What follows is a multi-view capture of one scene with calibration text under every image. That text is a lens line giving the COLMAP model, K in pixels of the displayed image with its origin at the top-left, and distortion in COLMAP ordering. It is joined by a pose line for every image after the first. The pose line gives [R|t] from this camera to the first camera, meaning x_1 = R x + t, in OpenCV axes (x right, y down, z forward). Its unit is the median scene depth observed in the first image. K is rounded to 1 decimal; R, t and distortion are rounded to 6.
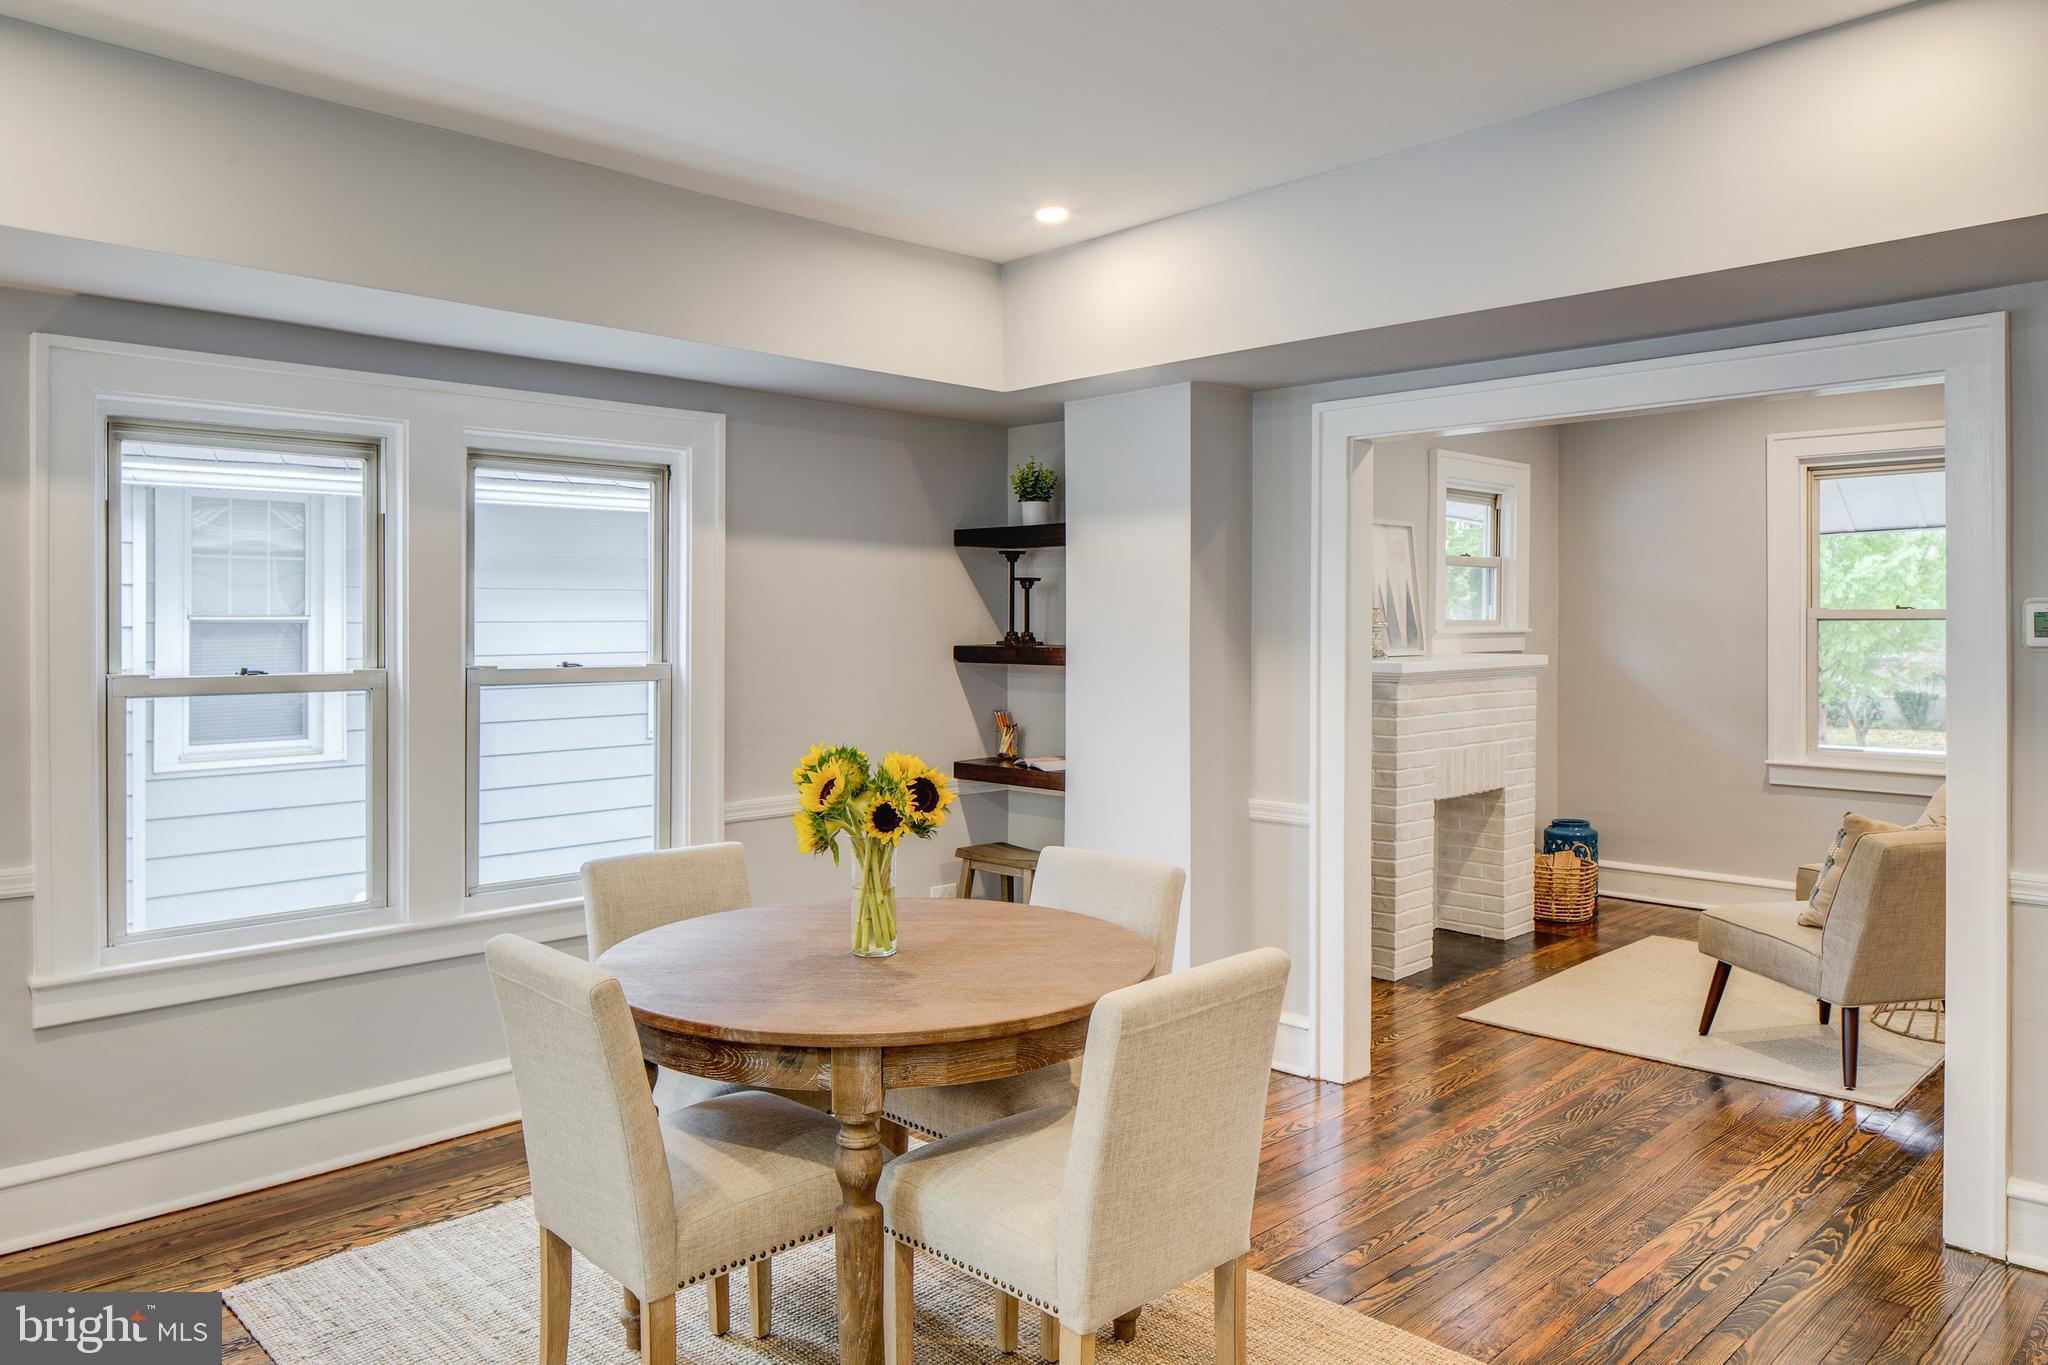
lens RADIAL K [[1398.3, 0, 999.2], [0, 1398.3, 625.4], [0, 0, 1]] dist [-0.008683, 0.001407]
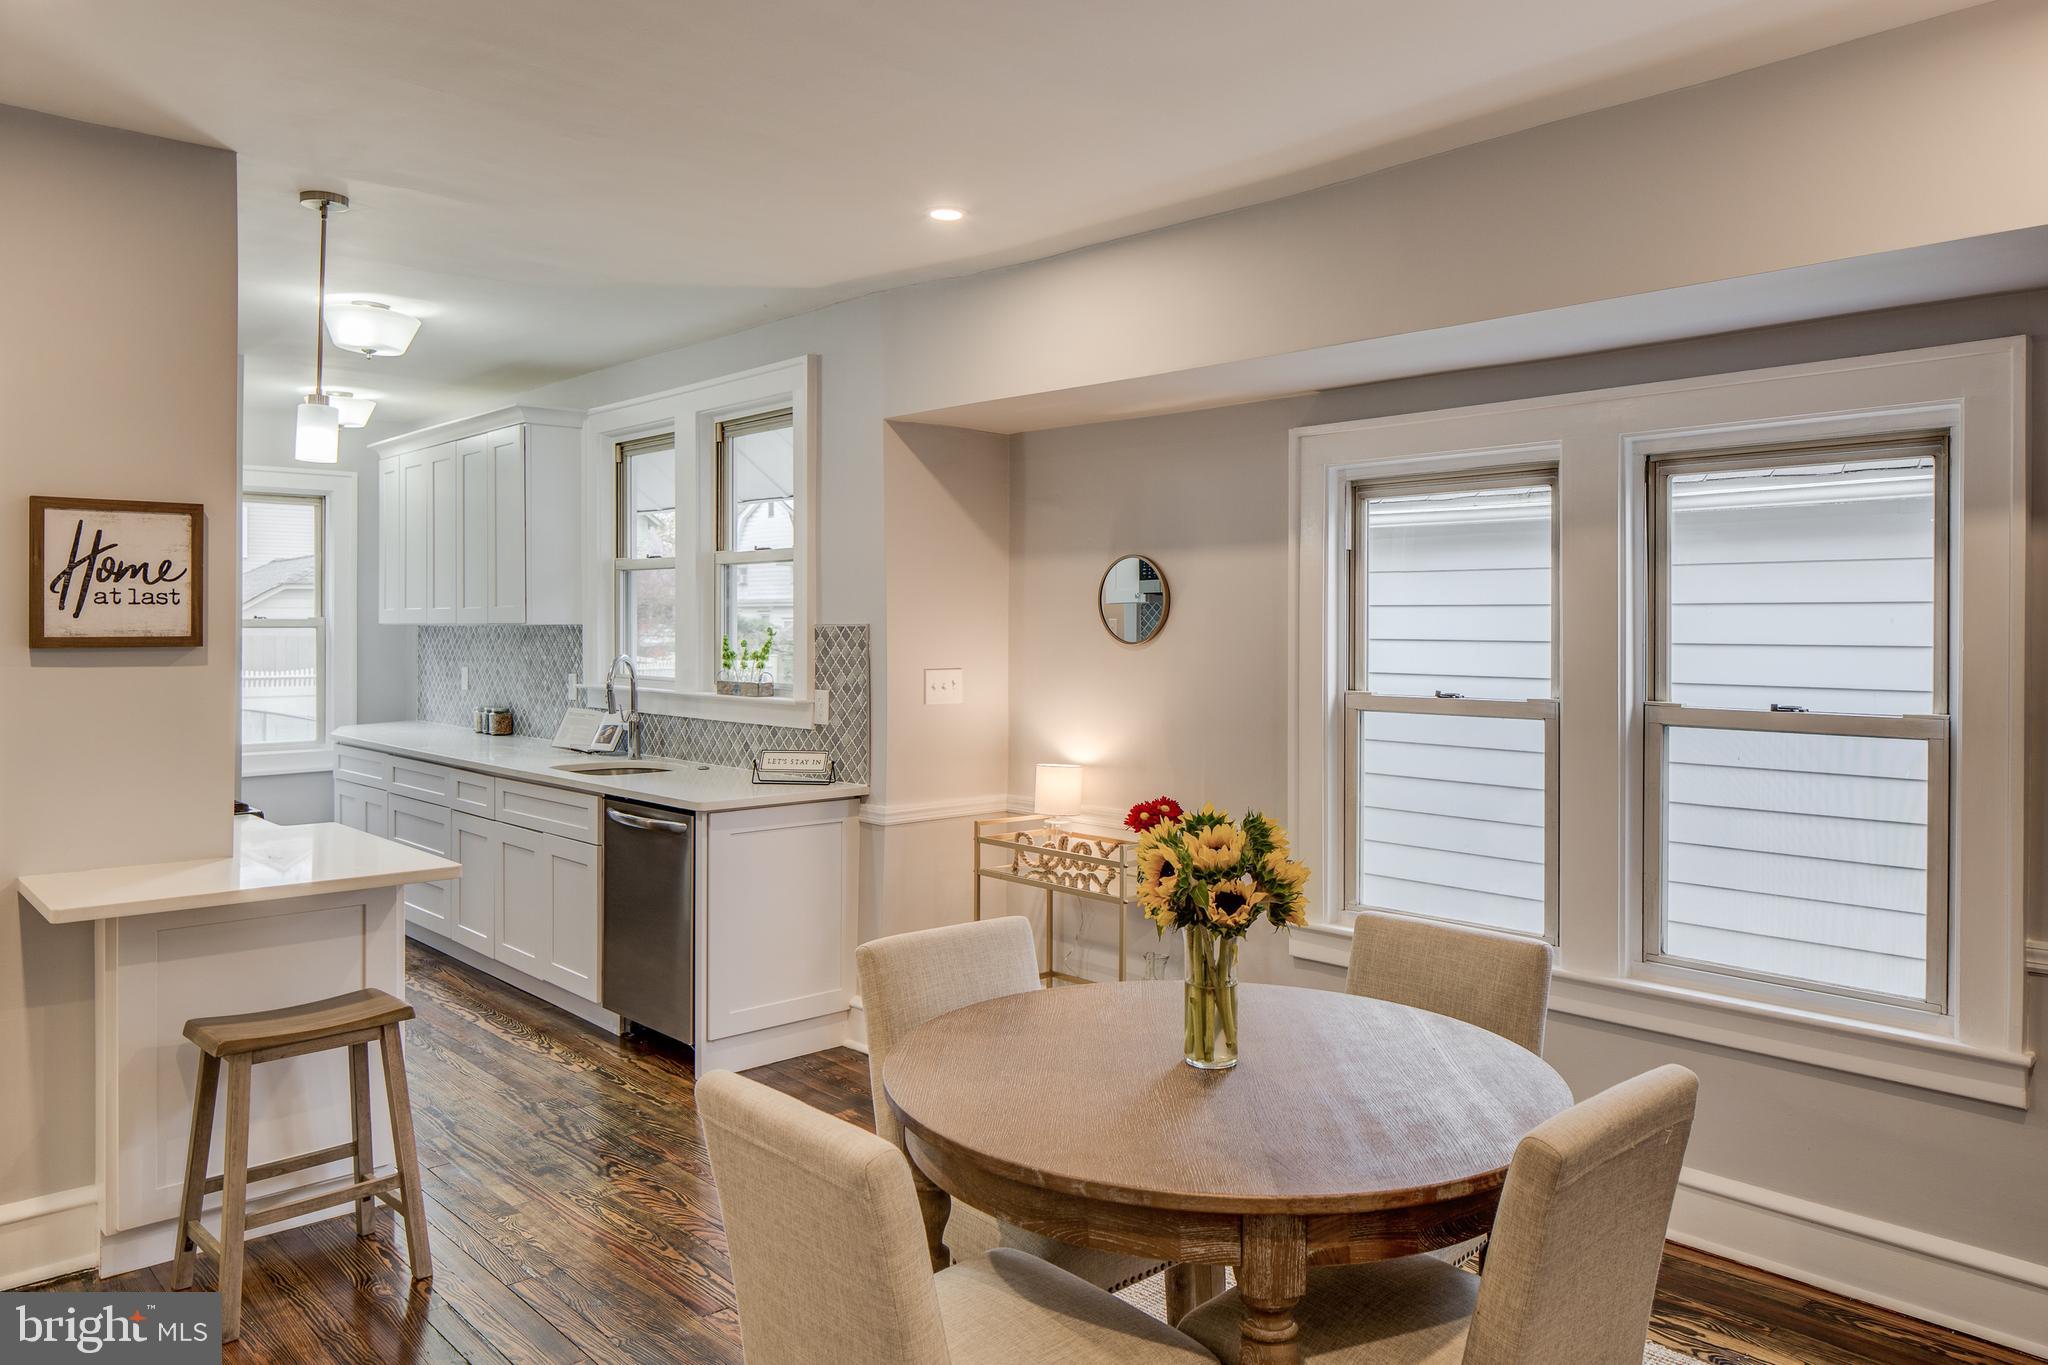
lens RADIAL K [[1395.4, 0, 1016.8], [0, 1395.4, 623.4], [0, 0, 1]] dist [-0.002561, -0.001897]
pose [[-0.030743, -0.005788, -0.999511, 0.490530], [-0.007168, 0.999959, -0.005570, -0.012040], [0.999502, 0.006993, -0.030784, 0.599035]]
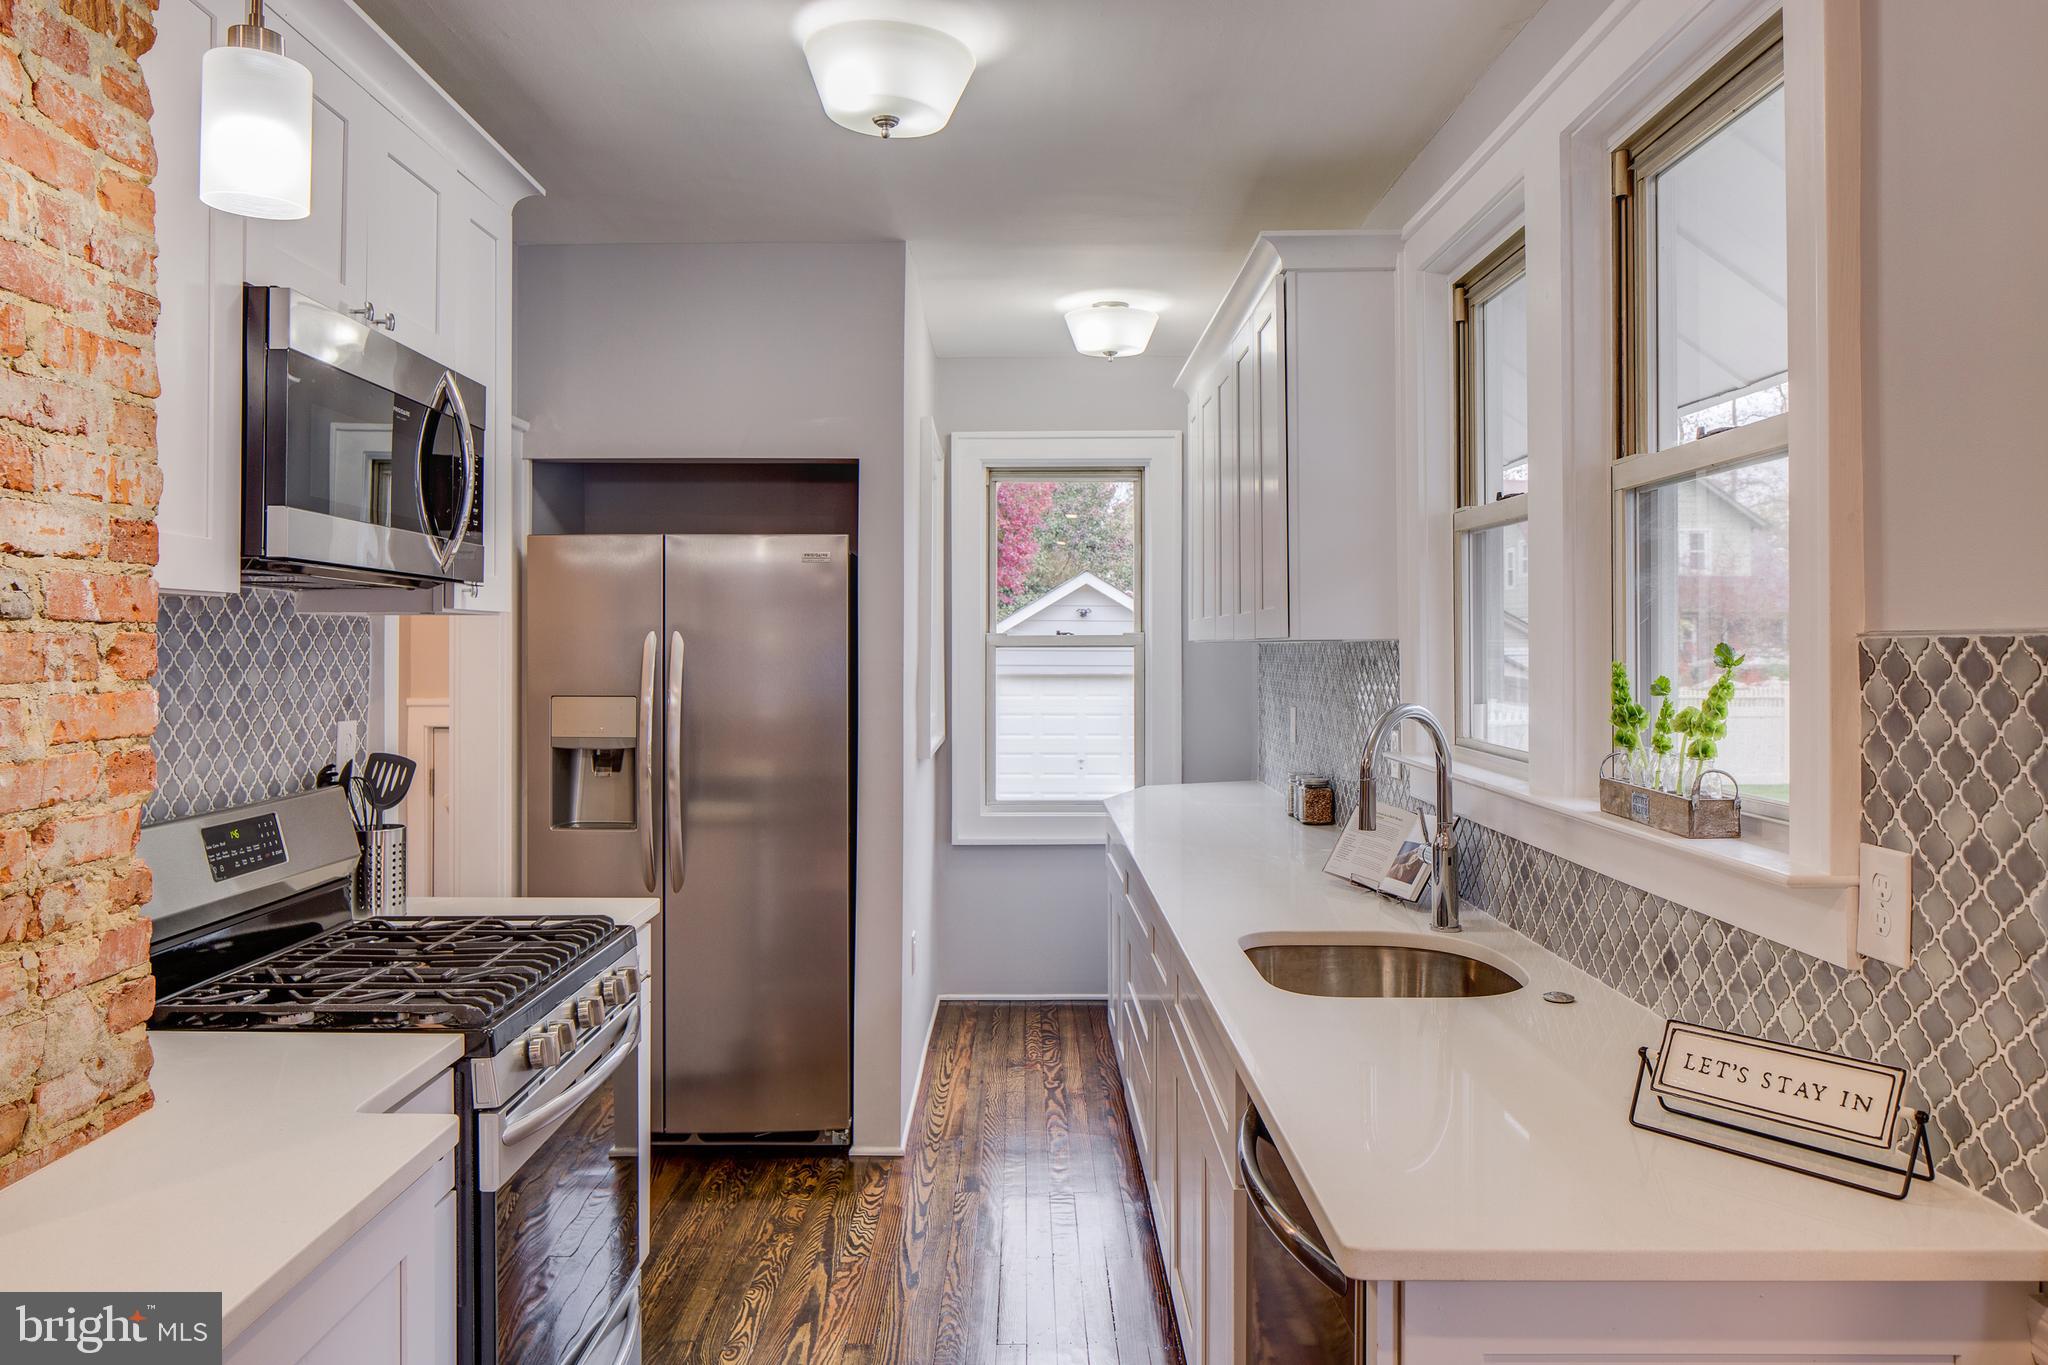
lens RADIAL K [[1399.4, 0, 1013.0], [0, 1399.4, 644.3], [0, 0, 1]] dist [-0.007109, -0.002859]
pose [[-0.704384, -0.003064, -0.709812, -0.300542], [-0.004757, 0.999989, 0.000404, -0.012473], [0.709803, 0.003661, -0.704391, 0.487413]]
